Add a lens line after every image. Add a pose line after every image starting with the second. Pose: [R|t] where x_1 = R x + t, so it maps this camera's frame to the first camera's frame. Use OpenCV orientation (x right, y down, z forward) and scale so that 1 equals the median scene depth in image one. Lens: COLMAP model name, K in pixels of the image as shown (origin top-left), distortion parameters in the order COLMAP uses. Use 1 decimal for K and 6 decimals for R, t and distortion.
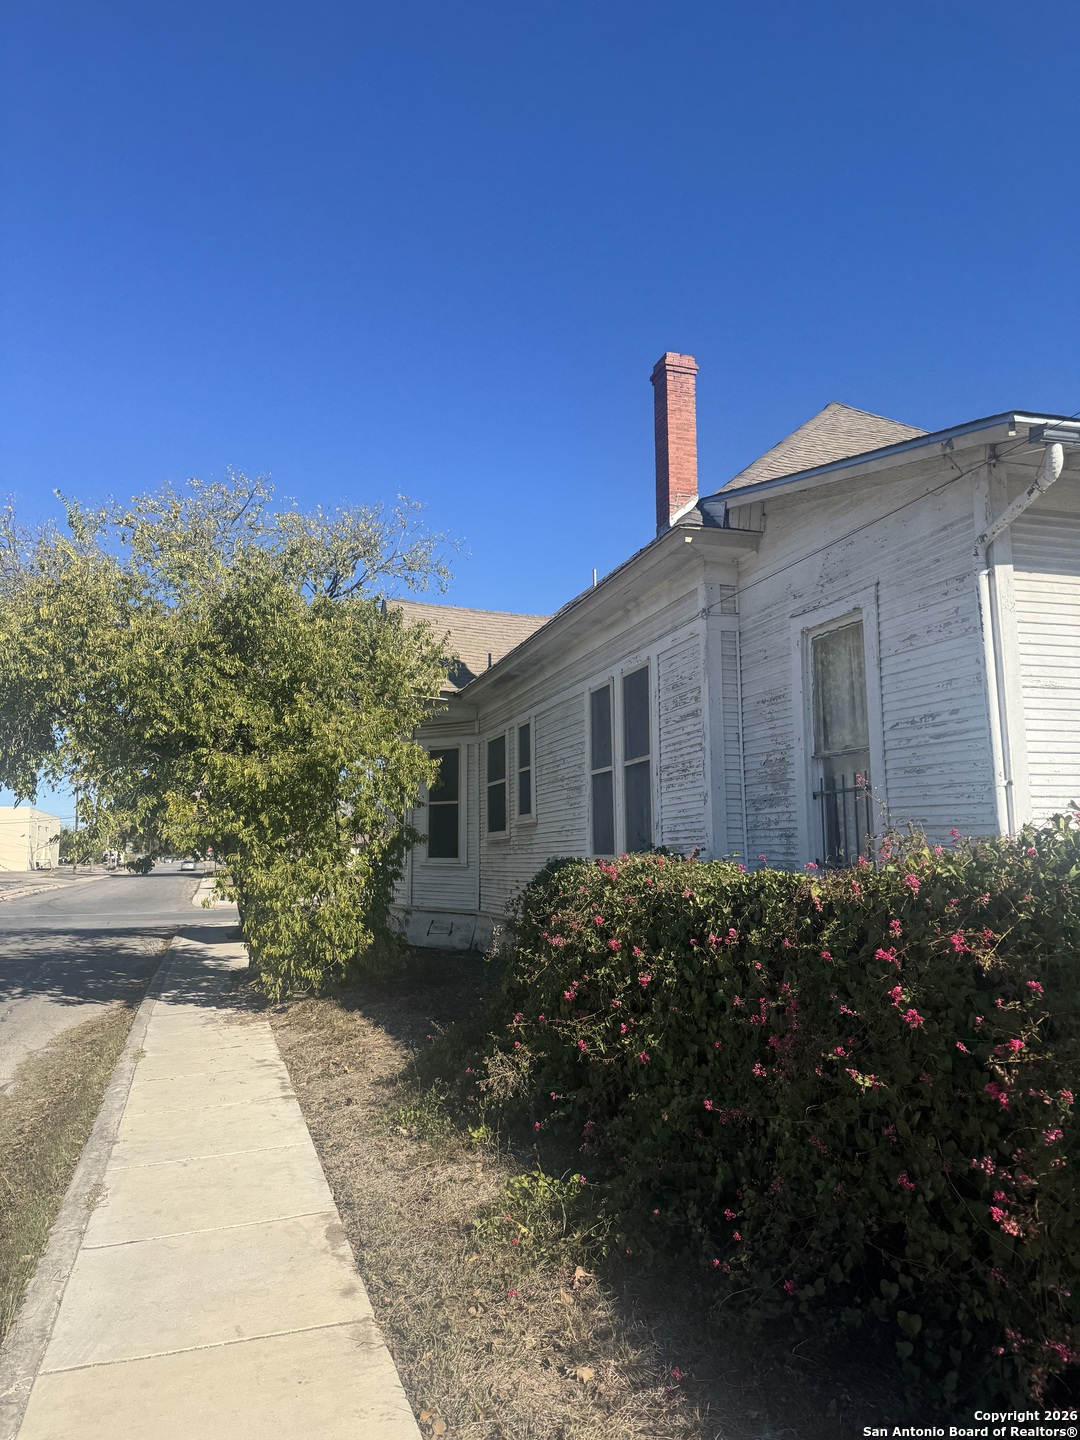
lens RADIAL K [[1009.7, 0, 540.0], [0, 1009.7, 720.0], [0, 0, 1]] dist [0.174989, -0.395343]
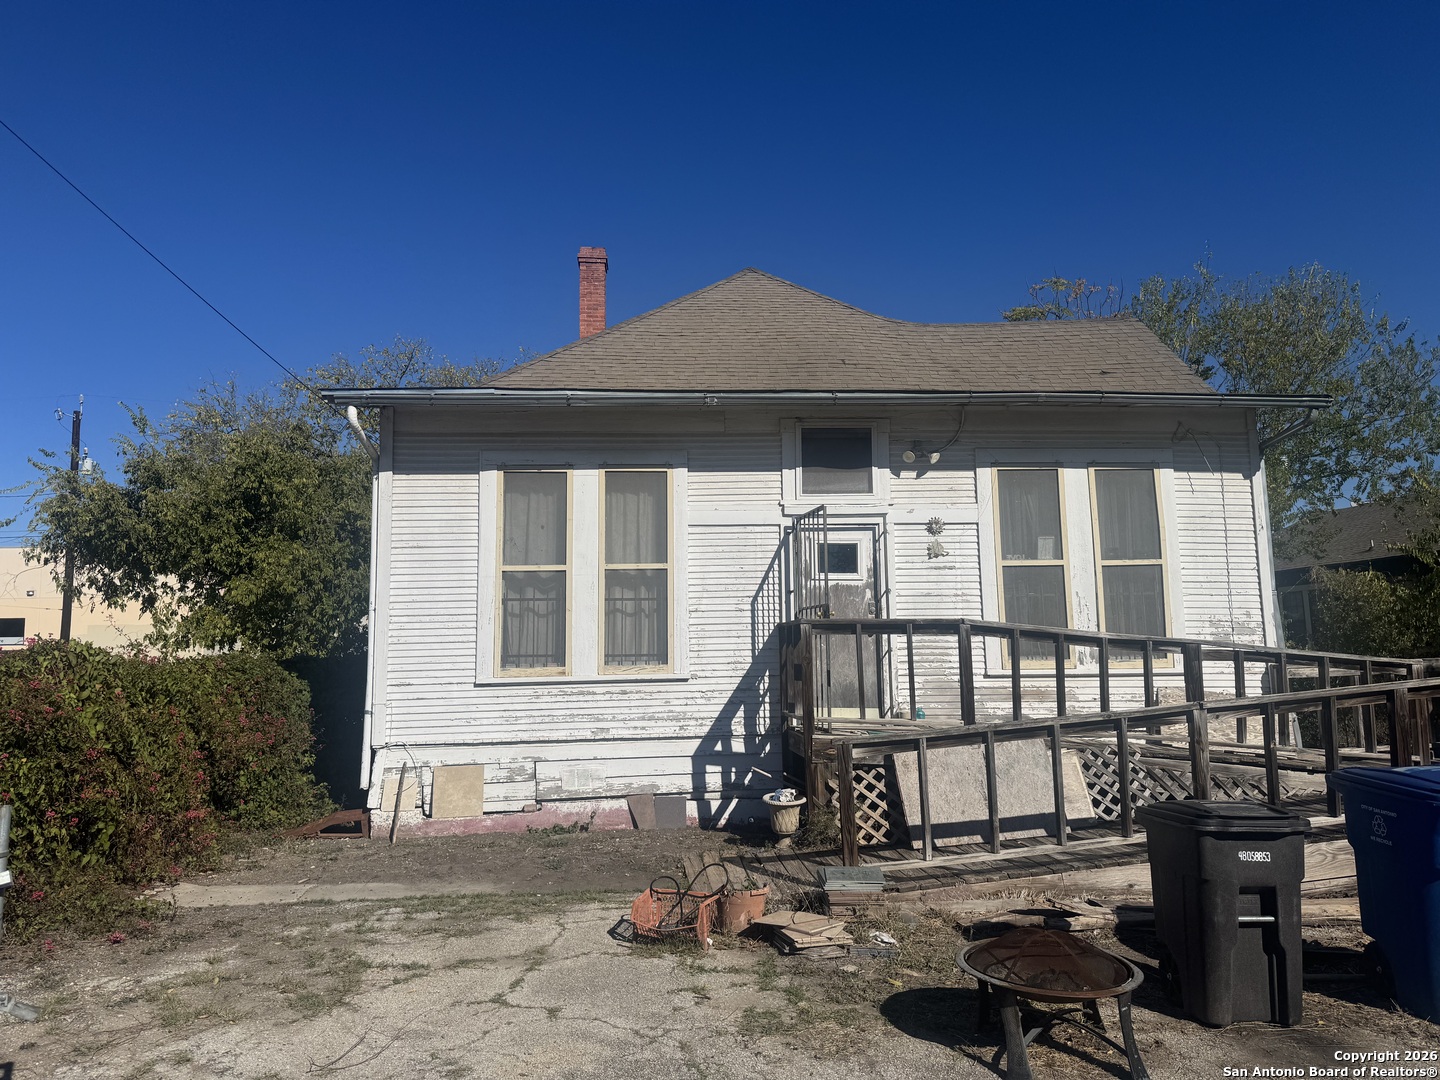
lens RADIAL K [[1009.7, 0, 720.0], [0, 1009.7, 540.0], [0, 0, 1]] dist [0.174989, -0.395343]
pose [[0.974433, -0.030630, -0.222582, 1.281423], [0.037452, 0.998947, 0.026489, -0.065872], [0.221537, -0.034148, 0.974554, -0.435091]]
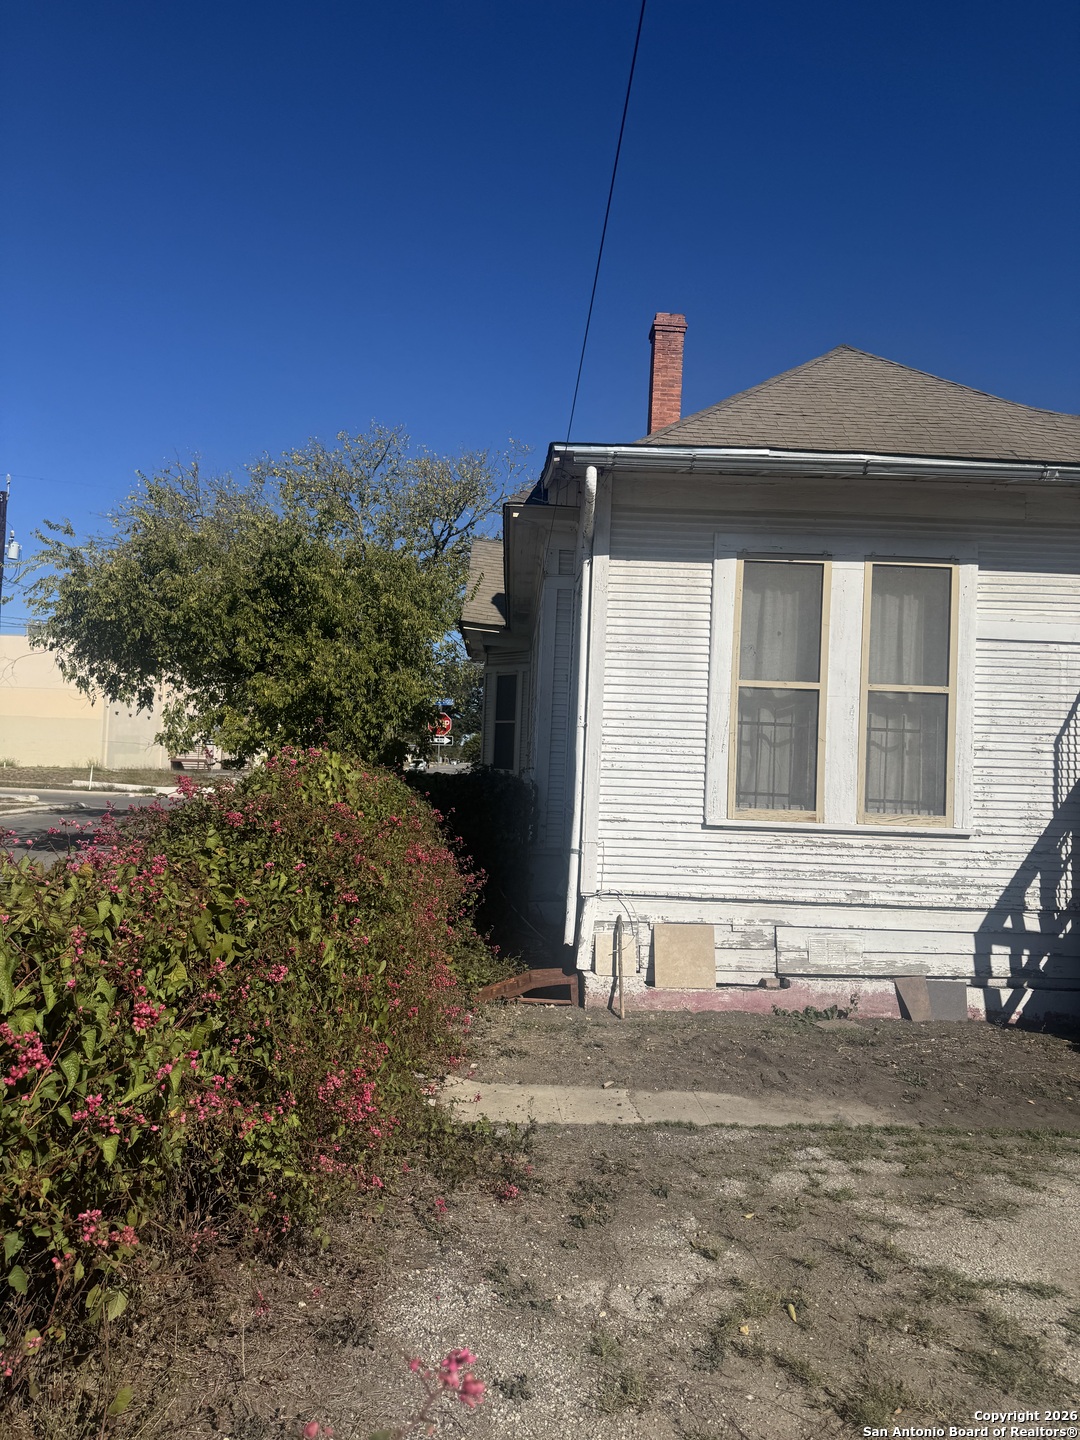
lens RADIAL K [[1009.7, 0, 540.0], [0, 1009.7, 720.0], [0, 0, 1]] dist [0.174989, -0.395343]
pose [[0.964085, 0.032066, -0.263650, 0.702099], [-0.009610, 0.996246, 0.086028, -0.053019], [0.265419, -0.080404, 0.960775, -0.250229]]
